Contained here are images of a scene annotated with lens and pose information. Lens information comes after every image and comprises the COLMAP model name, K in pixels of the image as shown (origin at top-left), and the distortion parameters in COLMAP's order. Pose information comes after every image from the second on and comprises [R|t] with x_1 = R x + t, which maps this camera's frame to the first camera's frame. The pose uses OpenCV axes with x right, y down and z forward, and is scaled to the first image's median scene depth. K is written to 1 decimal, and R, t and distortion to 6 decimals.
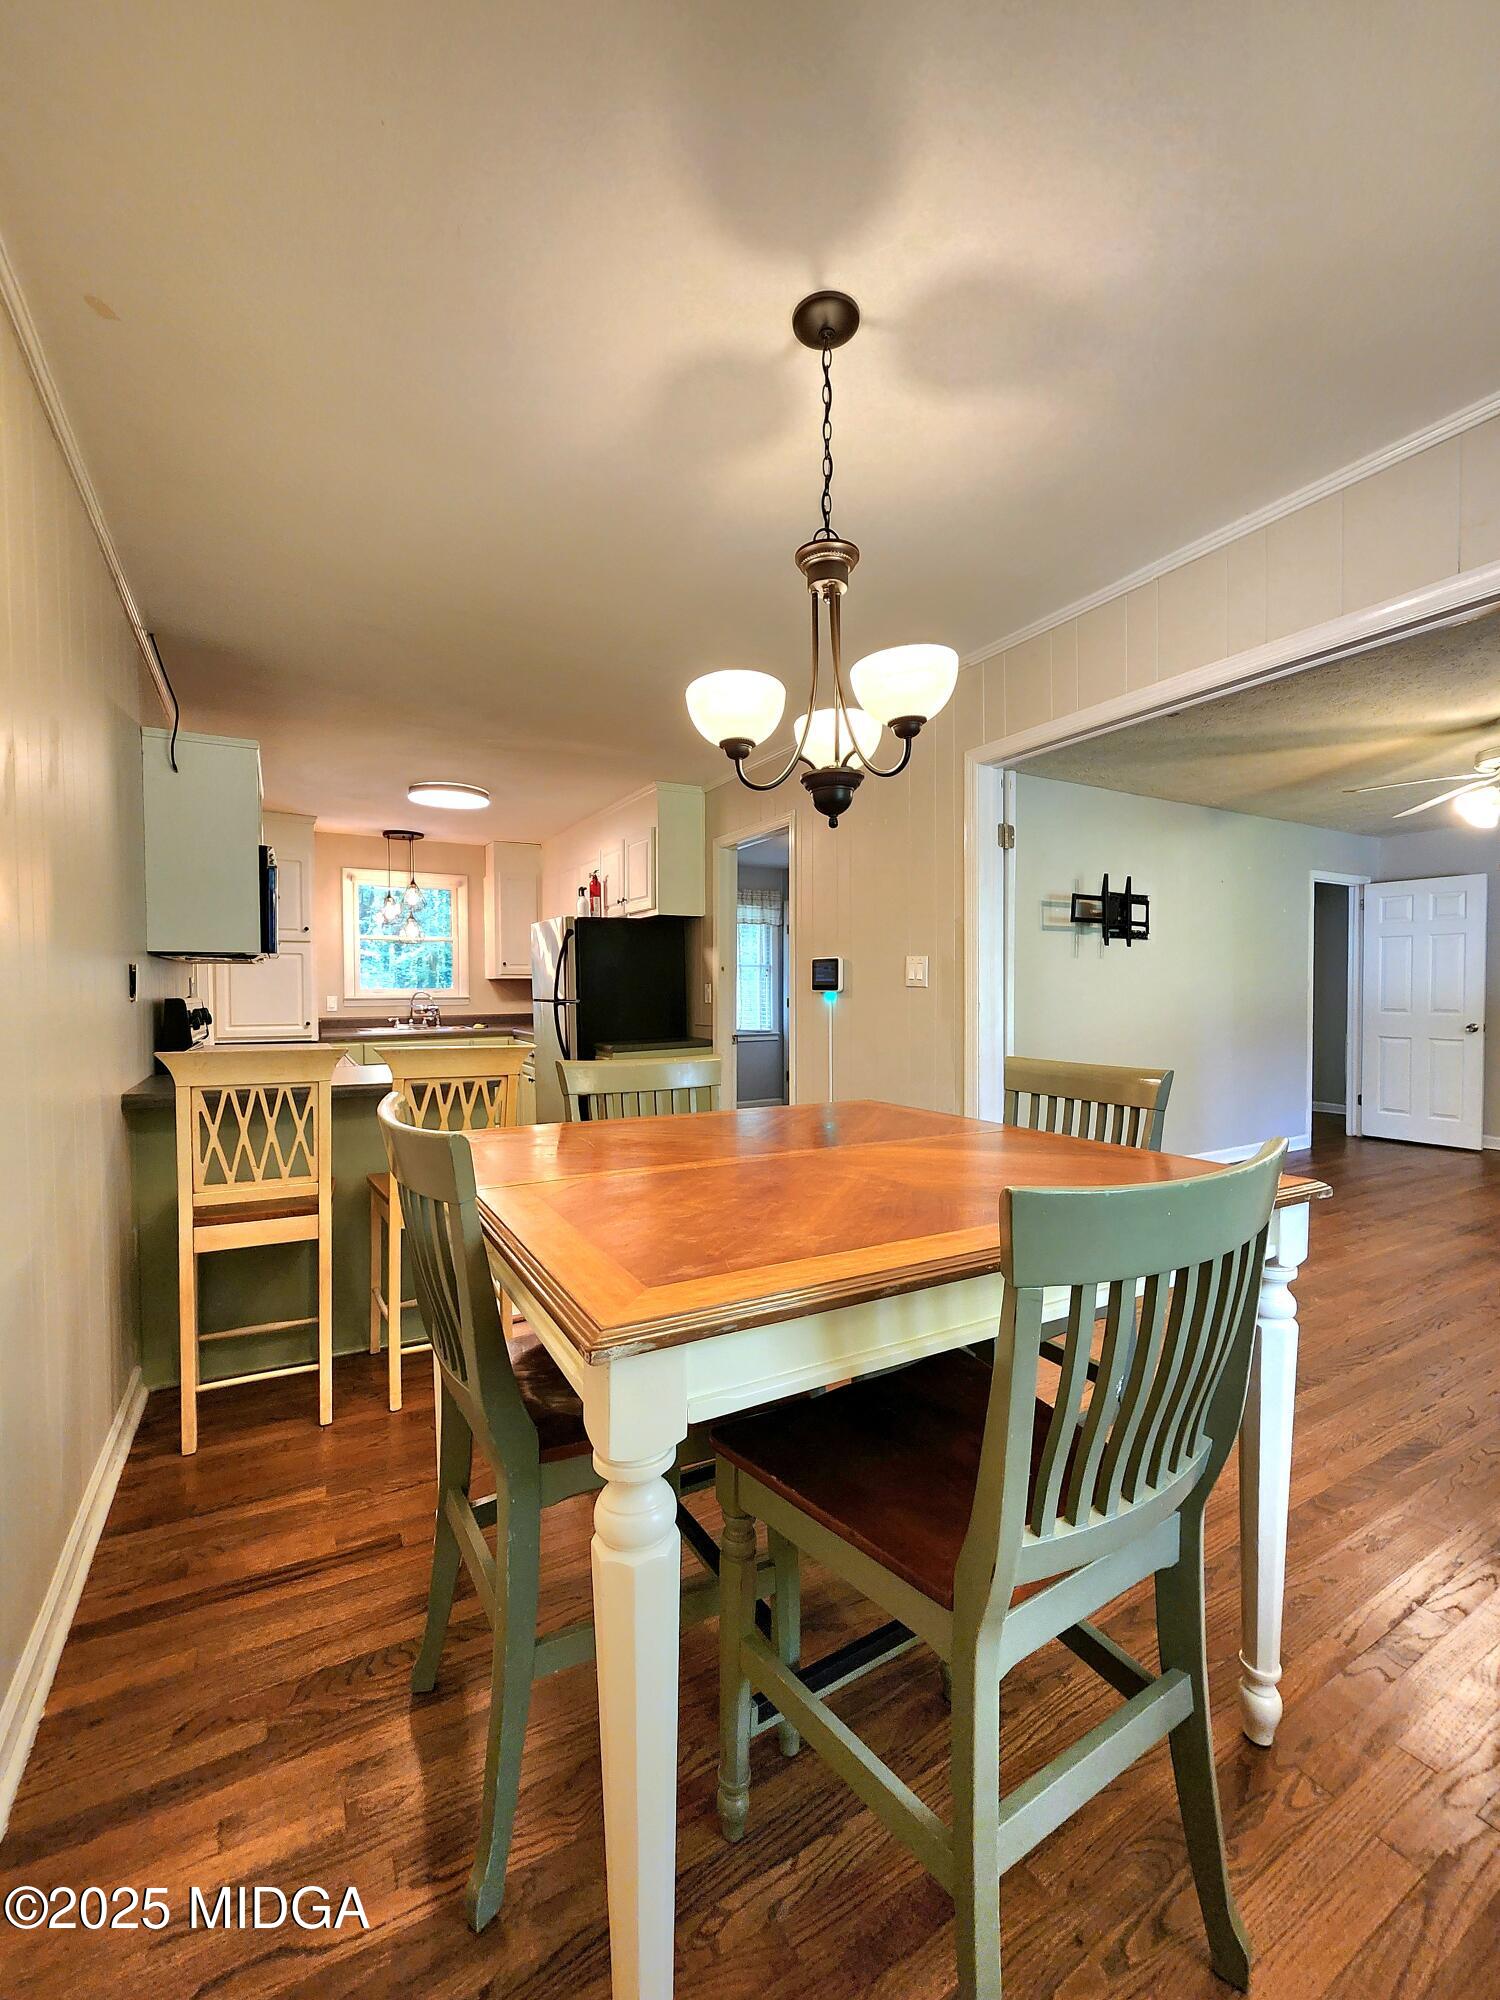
lens RADIAL K [[820.3, 0, 759.6], [0, 820.3, 1005.4], [0, 0, 1]] dist [-0.000727, -0.000343]
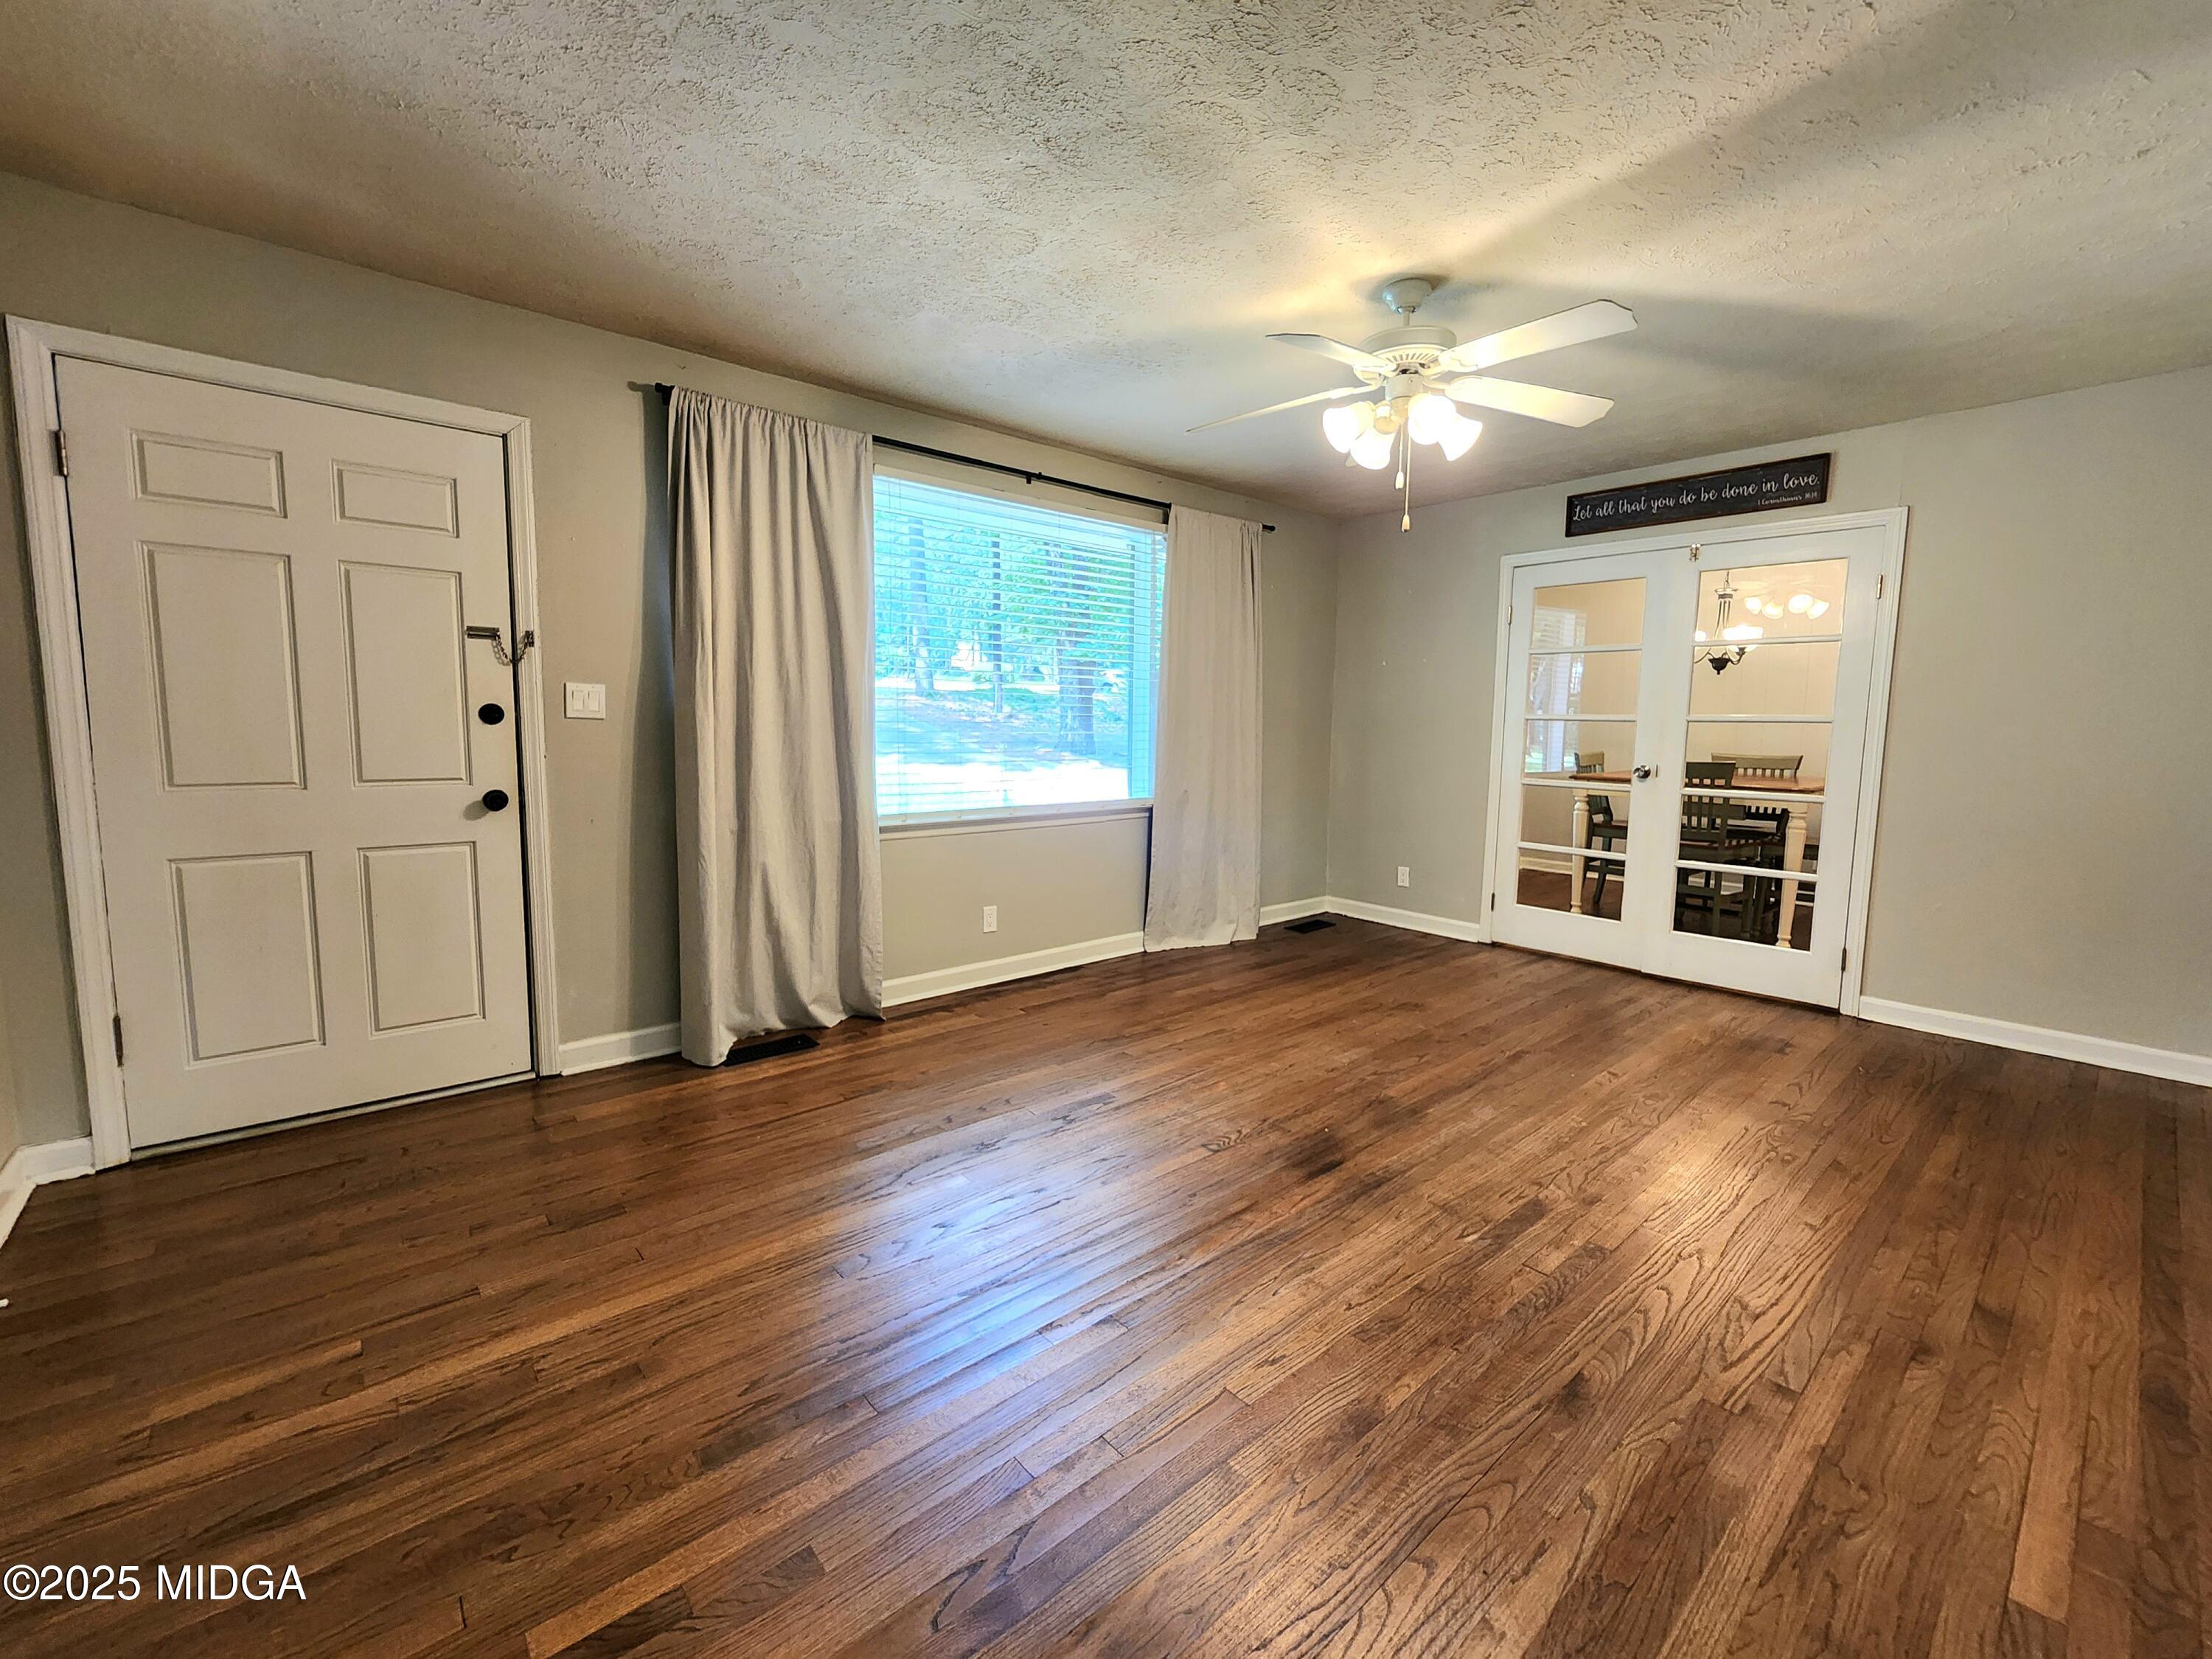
lens RADIAL K [[907.2, 0, 1113.1], [0, 907.2, 818.5], [0, 0, 1]] dist [-0.000727, -0.000343]
pose [[-0.980172, 0.003782, -0.198113, 0.943590], [-0.020945, 0.992239, 0.122570, -0.020975], [0.197039, 0.124289, -0.972485, 1.232495]]
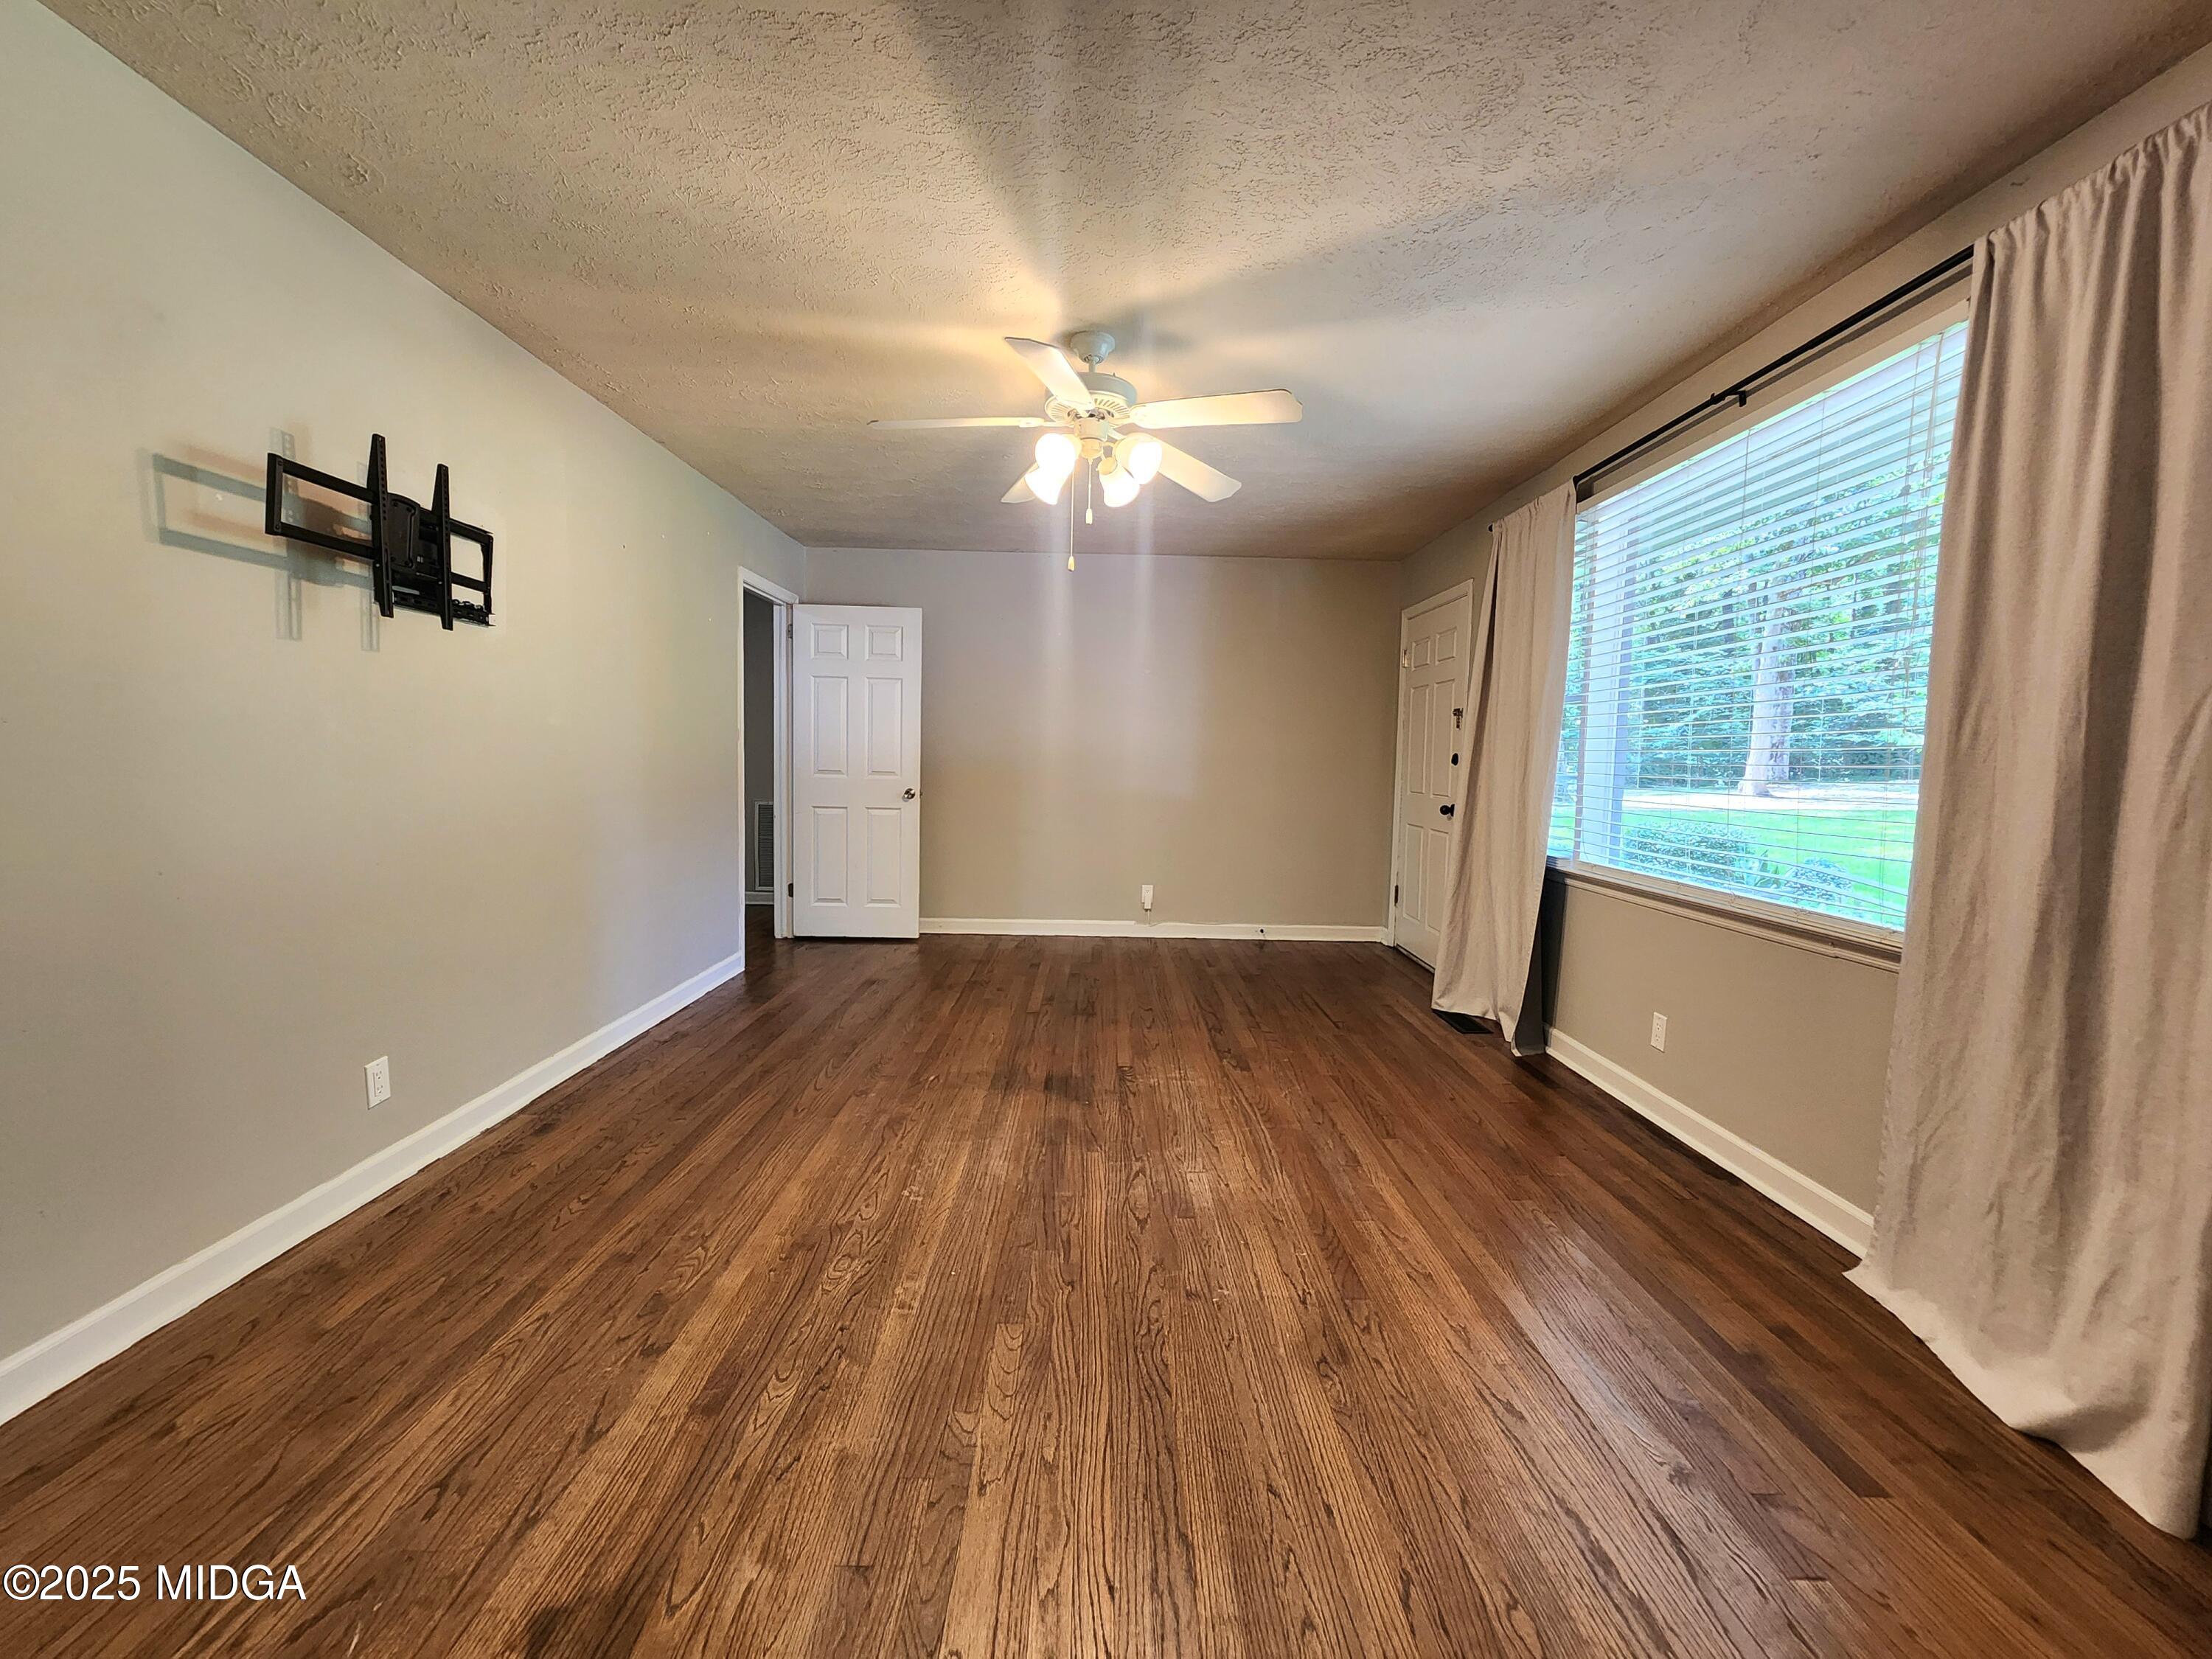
lens RADIAL K [[907.2, 0, 1113.1], [0, 907.2, 818.5], [0, 0, 1]] dist [-0.000727, -0.000343]
pose [[0.481782, -0.047988, 0.874976, 0.191890], [-0.004199, 0.998362, 0.057067, -0.000841], [-0.876281, -0.031168, 0.480791, 0.449322]]
